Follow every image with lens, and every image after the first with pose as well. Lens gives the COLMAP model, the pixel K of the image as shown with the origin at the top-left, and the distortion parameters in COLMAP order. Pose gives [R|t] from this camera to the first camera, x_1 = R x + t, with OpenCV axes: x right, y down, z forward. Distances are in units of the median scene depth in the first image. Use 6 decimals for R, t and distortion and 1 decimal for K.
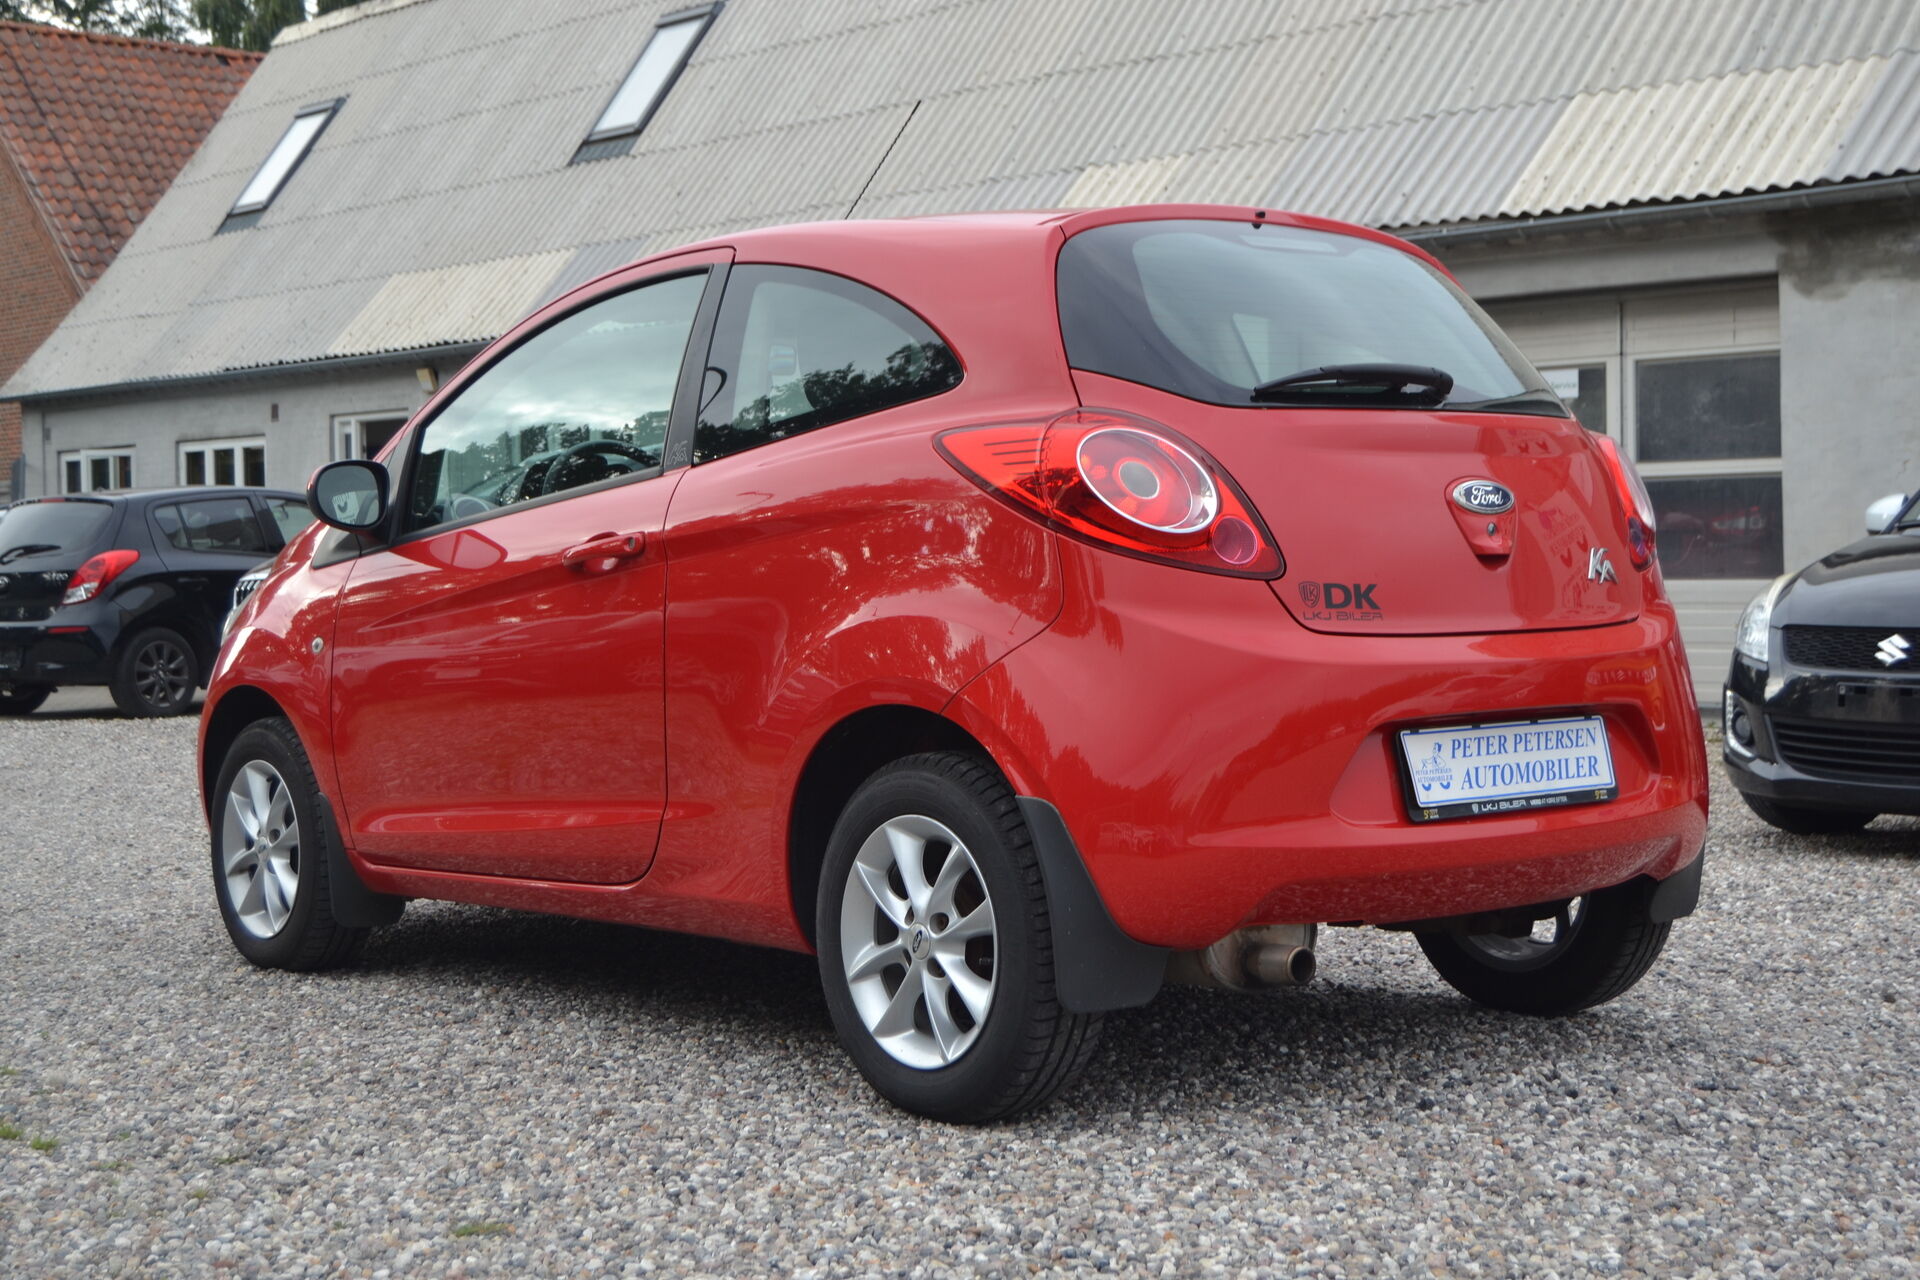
lens RADIAL K [[2751.4, 0, 960.0], [0, 2751.4, 640.0], [0, 0, 1]] dist [-0.072668, -0.016689]
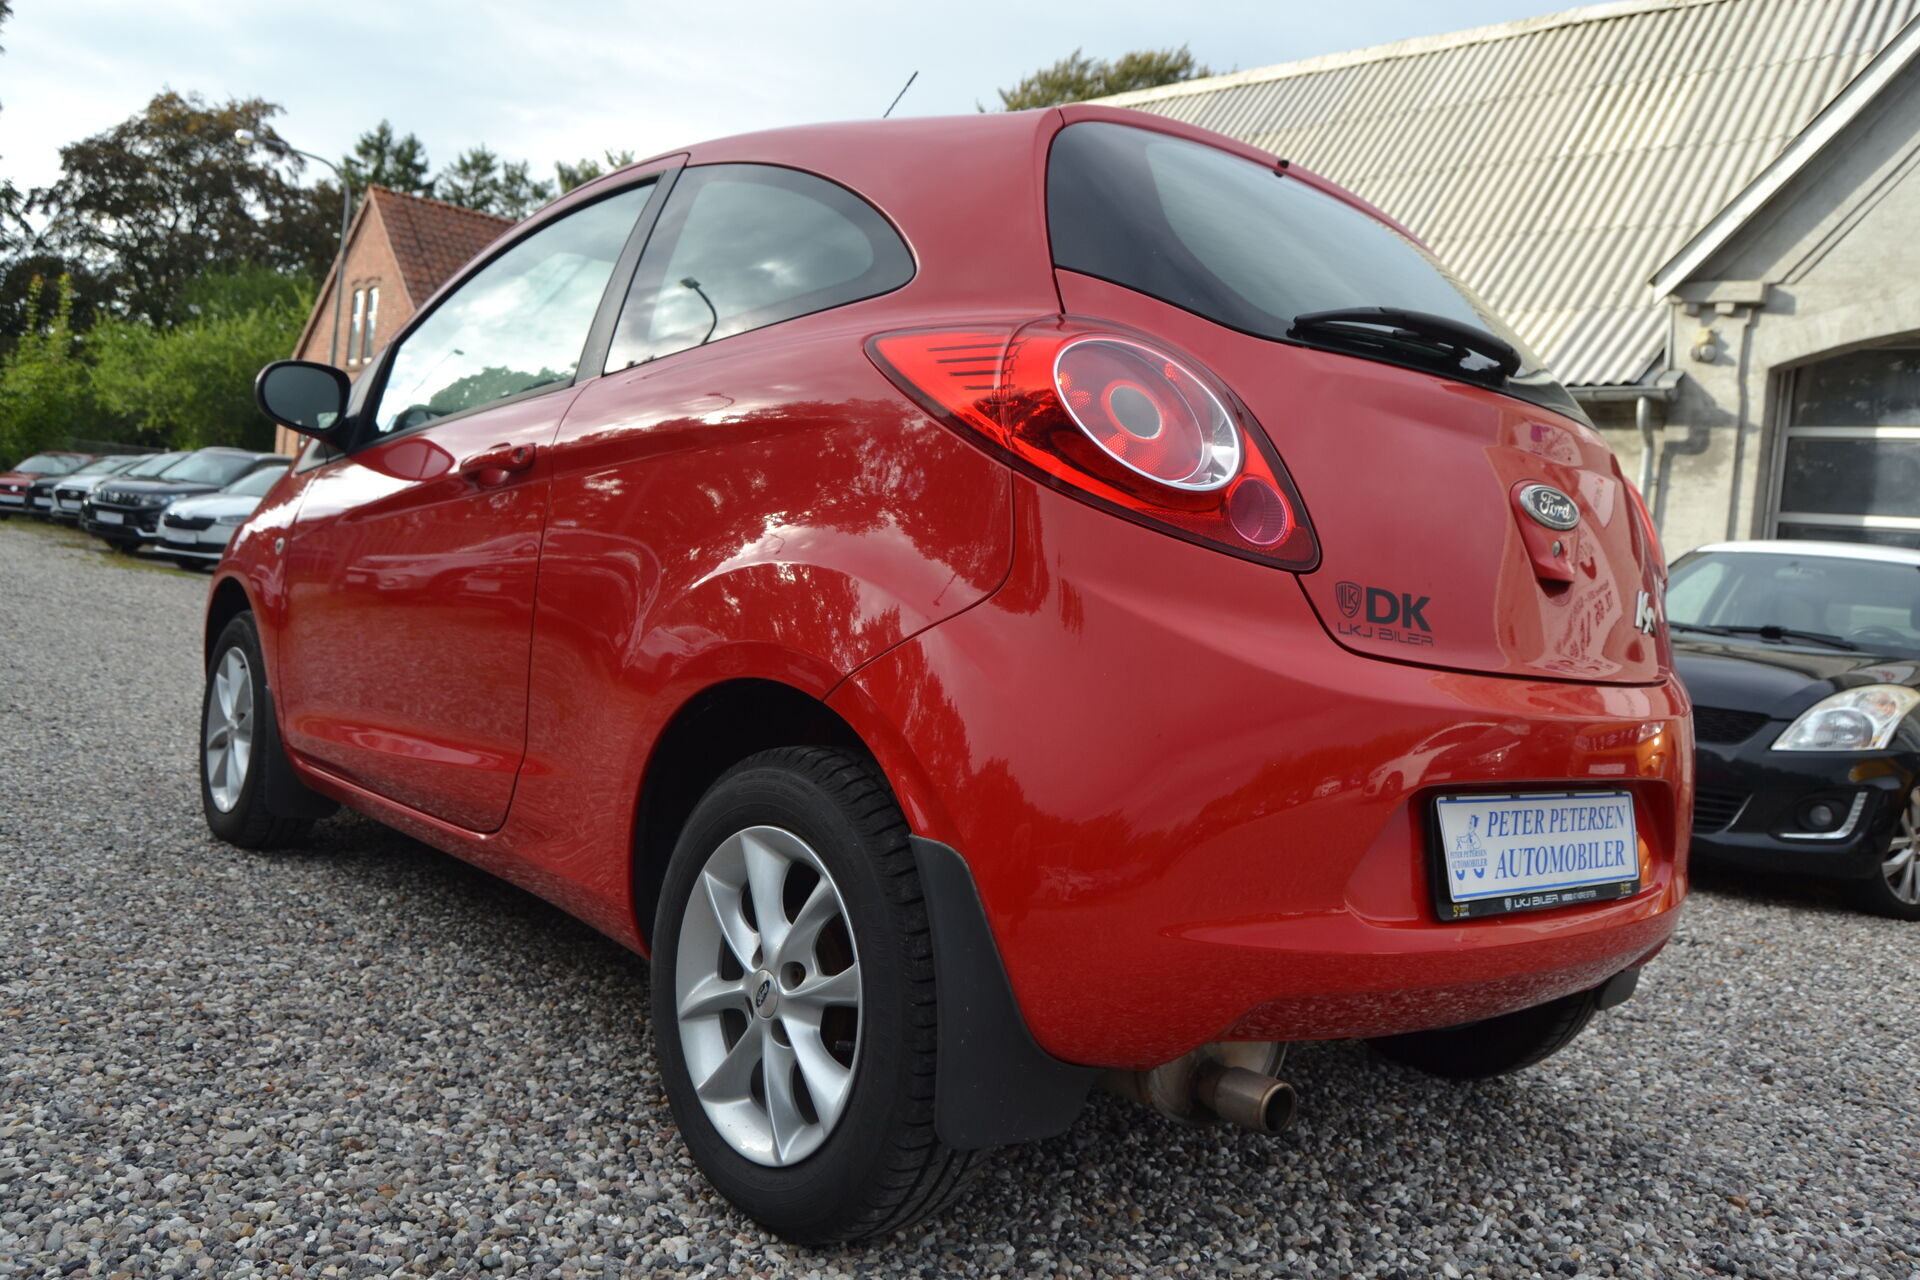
lens RADIAL K [[1516.7, 0, 950.4], [0, 1516.7, 645.3], [0, 0, 1]] dist [-0.102085, 0.045644]
pose [[0.992569, 0.120481, 0.017062, 0.016866], [-0.120675, 0.992633, 0.010844, 0.003665], [-0.015630, -0.012823, 0.999796, 0.576670]]
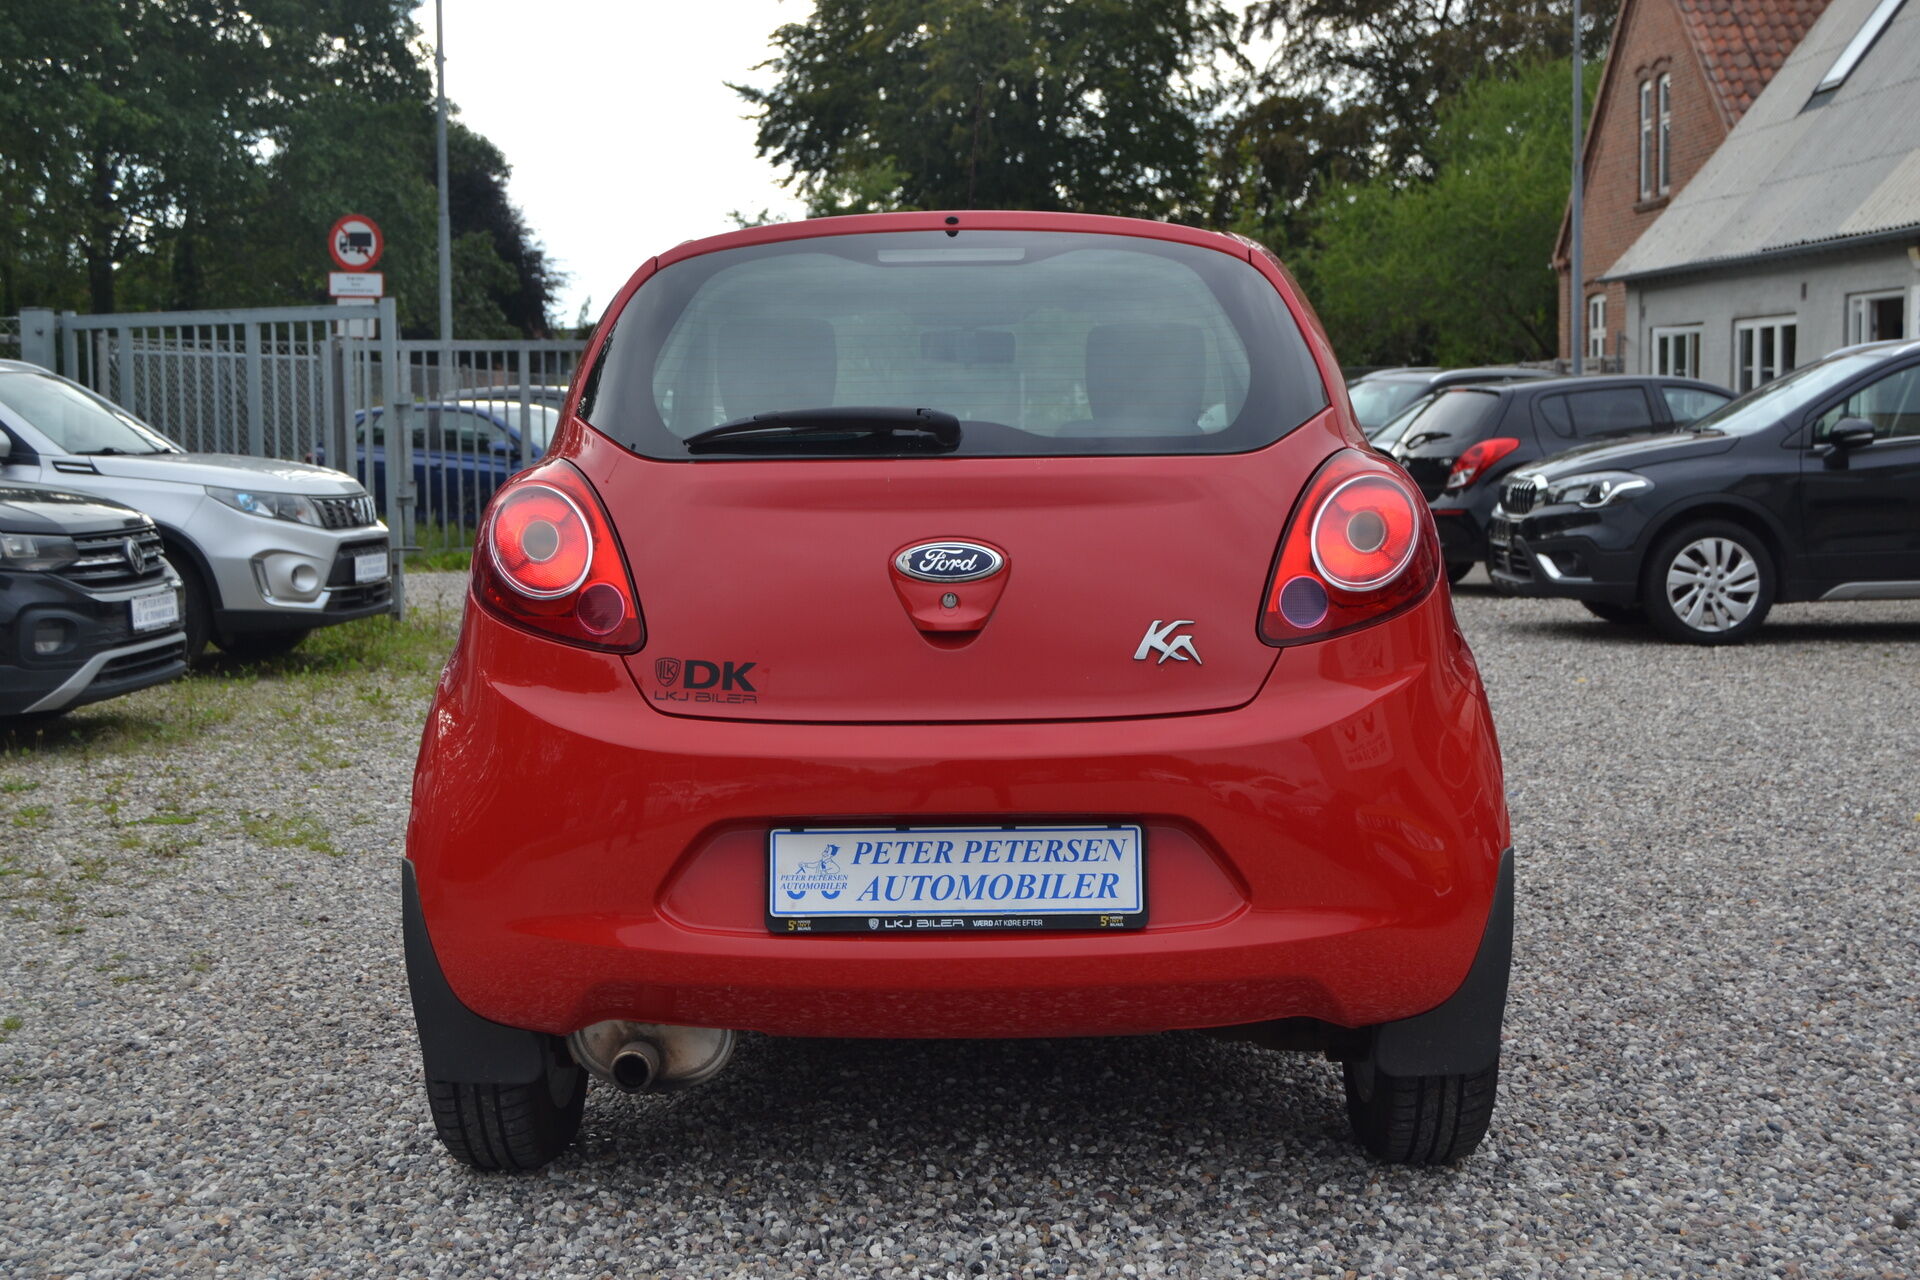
lens RADIAL K [[2553.2, 0, 960.0], [0, 2553.2, 640.0], [0, 0, 1]] dist [-0.033518, -0.016583]
pose [[0.761806, 0.060519, -0.644972, 0.714485], [-0.018809, 0.997273, 0.071359, -0.085463], [0.647532, -0.042230, 0.760868, 0.398586]]
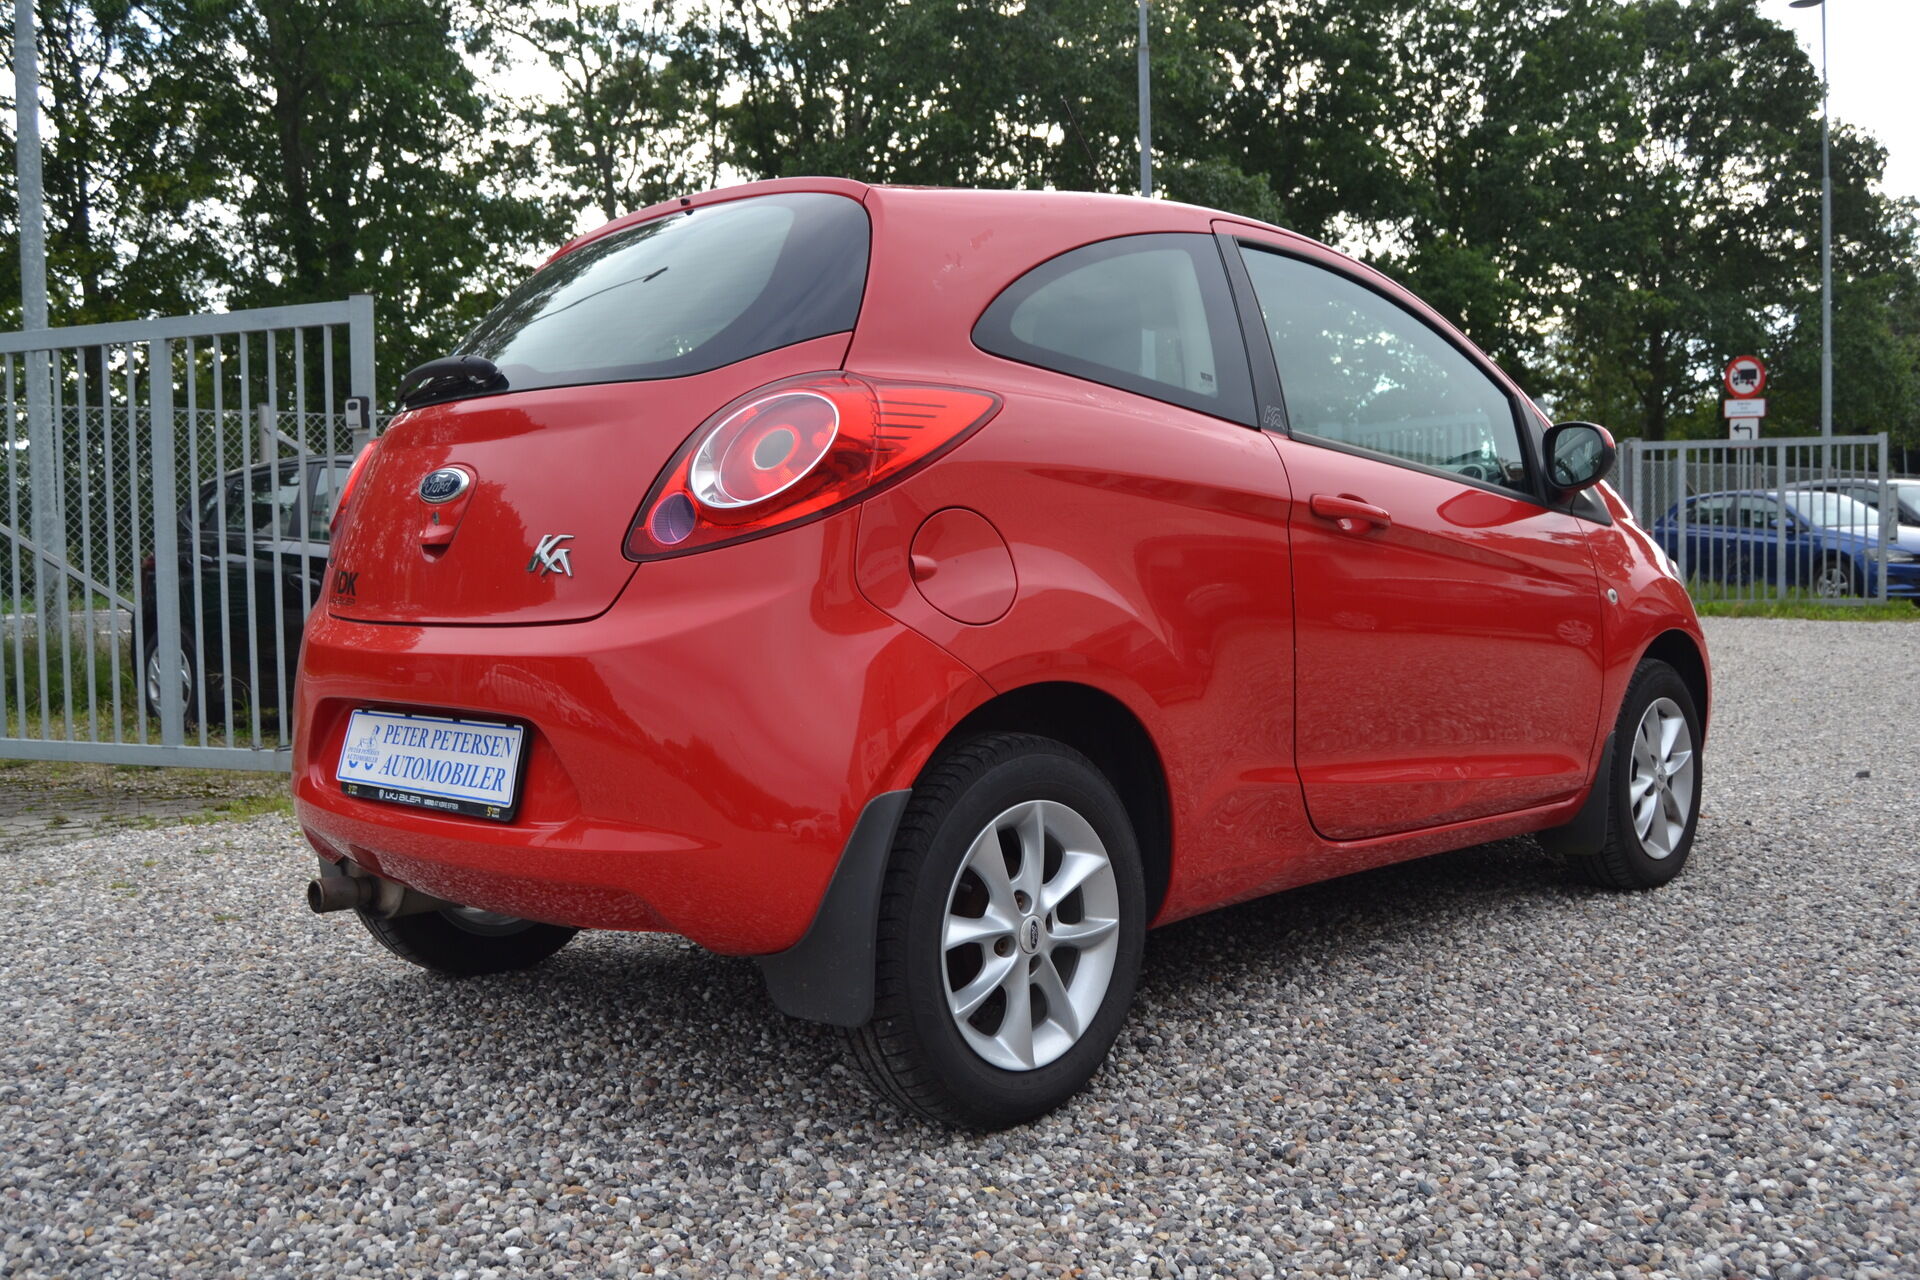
lens RADIAL K [[1754.5, 0, 960.0], [0, 1754.5, 640.0], [0, 0, 1]] dist [-0.064508, 0.000531]
pose [[0.123778, 0.063108, -0.990301, 0.839222], [-0.012172, 0.997997, 0.062077, -0.038081], [0.992235, 0.004370, 0.124298, 1.114989]]
